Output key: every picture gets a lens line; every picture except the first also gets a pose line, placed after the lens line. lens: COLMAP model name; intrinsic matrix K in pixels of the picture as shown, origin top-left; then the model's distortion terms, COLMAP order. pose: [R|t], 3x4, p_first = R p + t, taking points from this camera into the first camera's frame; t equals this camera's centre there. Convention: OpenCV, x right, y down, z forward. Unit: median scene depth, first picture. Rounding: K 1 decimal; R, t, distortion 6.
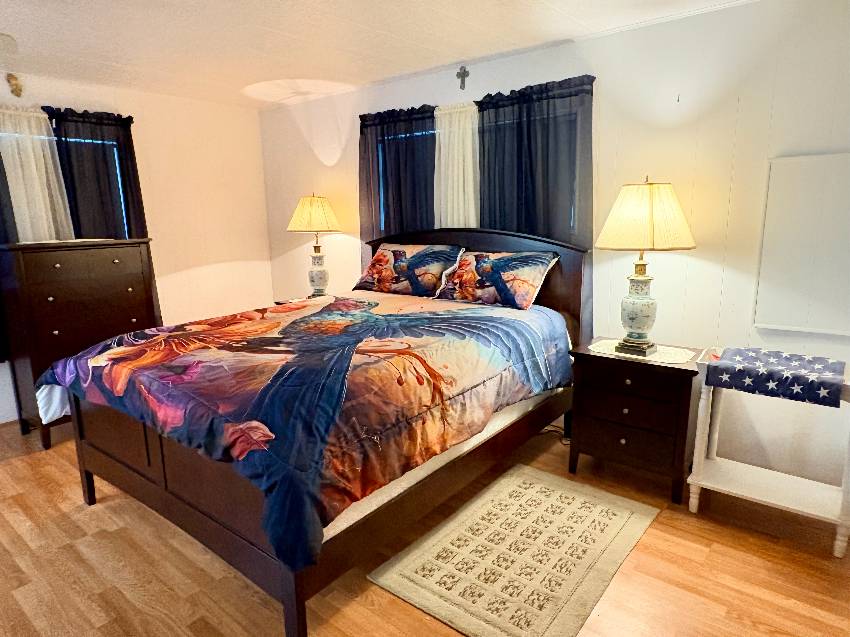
lens RADIAL K [[538.3, 0, 424.8], [0, 538.3, 318.3], [0, 0, 1]] dist [0.002122, 0.000400]
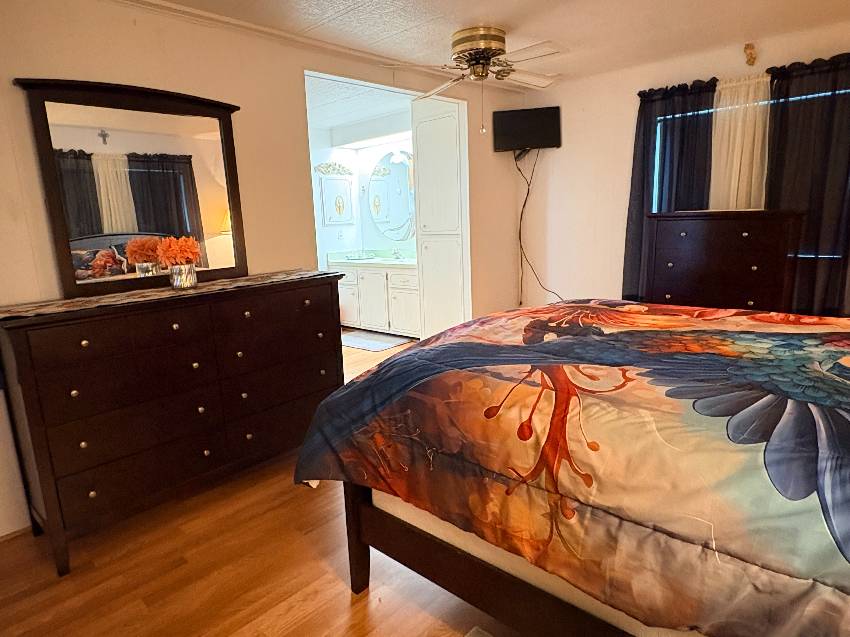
lens RADIAL K [[520.0, 0, 424.5], [0, 520.0, 320.8], [0, 0, 1]] dist [-0.002262, -0.000386]
pose [[-0.065539, 0.220706, -0.973136, 0.553340], [-0.161814, 0.959974, 0.228619, -0.129216], [0.984643, 0.172450, -0.027202, 0.853221]]
